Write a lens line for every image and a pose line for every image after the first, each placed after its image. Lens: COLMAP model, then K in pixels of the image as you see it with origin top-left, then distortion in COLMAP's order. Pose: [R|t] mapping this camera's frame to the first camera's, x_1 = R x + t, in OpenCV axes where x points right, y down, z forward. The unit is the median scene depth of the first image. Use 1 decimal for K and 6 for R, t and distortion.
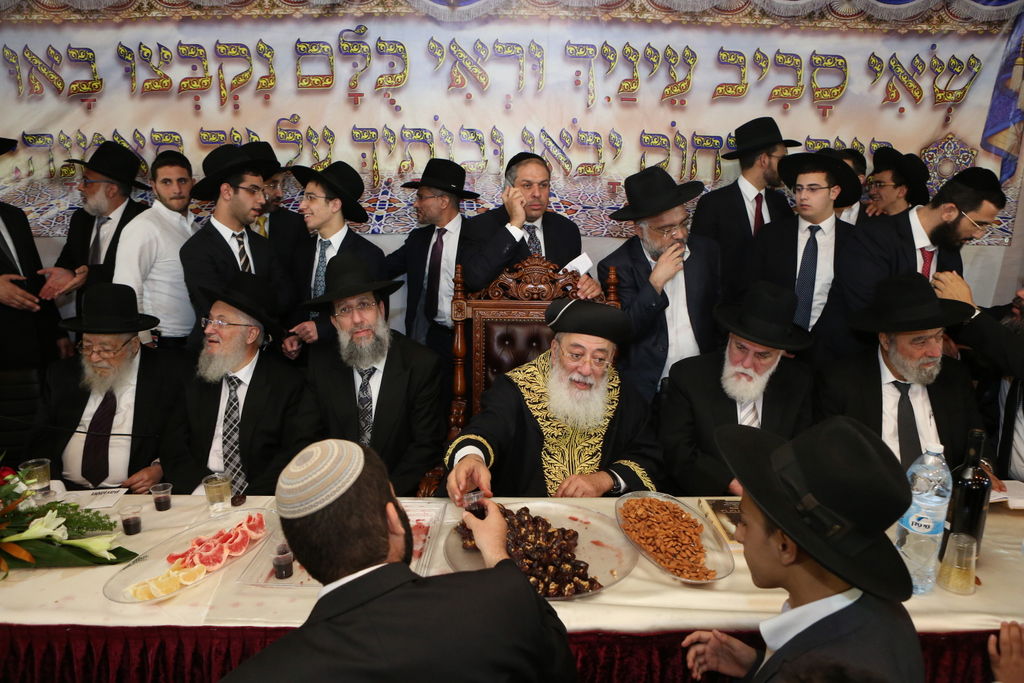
lens RADIAL K [[731.1, 0, 508.3], [0, 731.1, 339.7], [0, 0, 1]] dist [-0.100200, 0.077907]
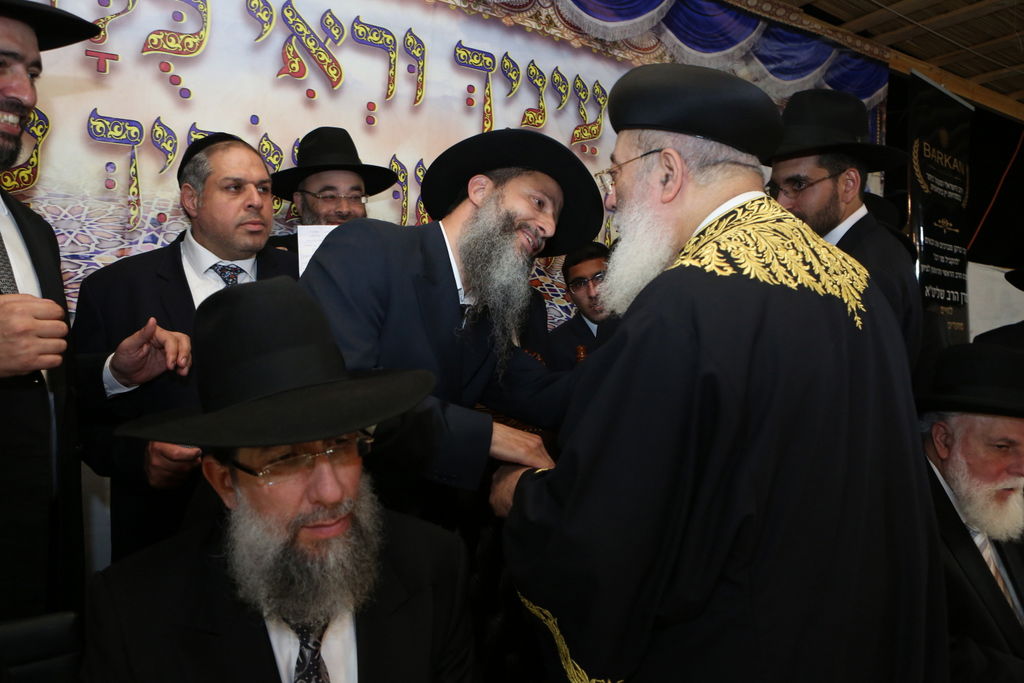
lens RADIAL K [[709.8, 0, 509.3], [0, 709.8, 336.8], [0, 0, 1]] dist [-0.094393, 0.053396]
pose [[0.870539, 0.009019, 0.492016, -0.197149], [0.096285, 0.977385, -0.188275, -0.010953], [-0.482588, 0.211274, 0.849984, 0.467895]]
